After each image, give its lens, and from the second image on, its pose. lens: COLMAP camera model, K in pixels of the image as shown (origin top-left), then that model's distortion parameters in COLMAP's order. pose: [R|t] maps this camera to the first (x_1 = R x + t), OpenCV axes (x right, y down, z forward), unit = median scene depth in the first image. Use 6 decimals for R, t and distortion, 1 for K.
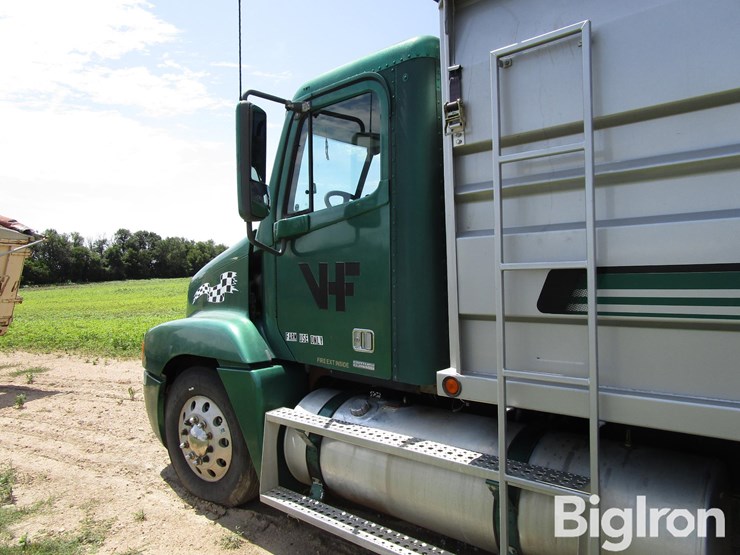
lens RADIAL K [[533.7, 0, 371.0], [0, 533.7, 279.1], [0, 0, 1]] dist [-0.037495, 0.000698]
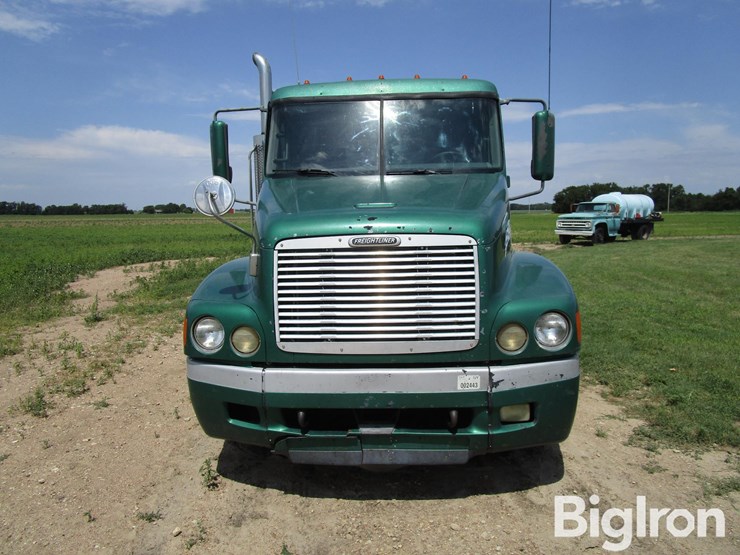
lens RADIAL K [[531.5, 0, 370.0], [0, 531.5, 277.5], [0, 0, 1]] dist [-0.022275, -0.000251]
pose [[-0.632372, -0.049043, 0.773111, -1.036737], [0.054941, 0.992642, 0.107909, -0.011974], [-0.772714, 0.110714, -0.625024, 2.162884]]
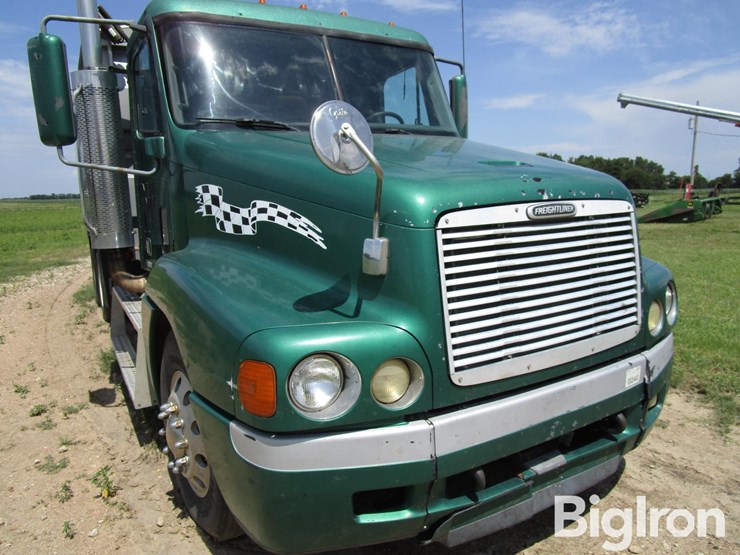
lens RADIAL K [[531.5, 0, 370.0], [0, 531.5, 277.5], [0, 0, 1]] dist [-0.022275, -0.000251]
pose [[-0.956612, 0.014188, 0.291020, -0.370319], [0.066423, 0.983132, 0.170410, -0.019587], [-0.283693, 0.182346, -0.941418, 2.270388]]
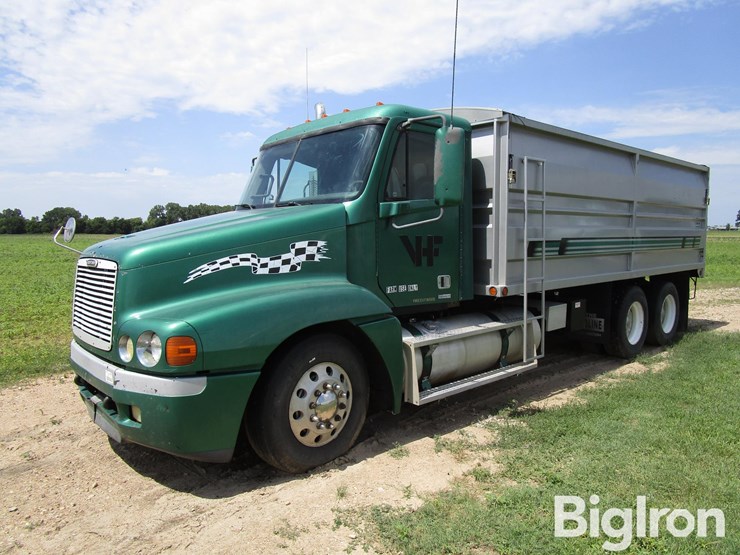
lens RADIAL K [[533.7, 0, 371.0], [0, 533.7, 279.1], [0, 0, 1]] dist [-0.037495, 0.000698]
pose [[0.104353, -0.051492, 0.993206, -1.486586], [0.022686, 0.998522, 0.049384, 0.013735], [-0.994282, 0.017378, 0.105367, 0.902605]]
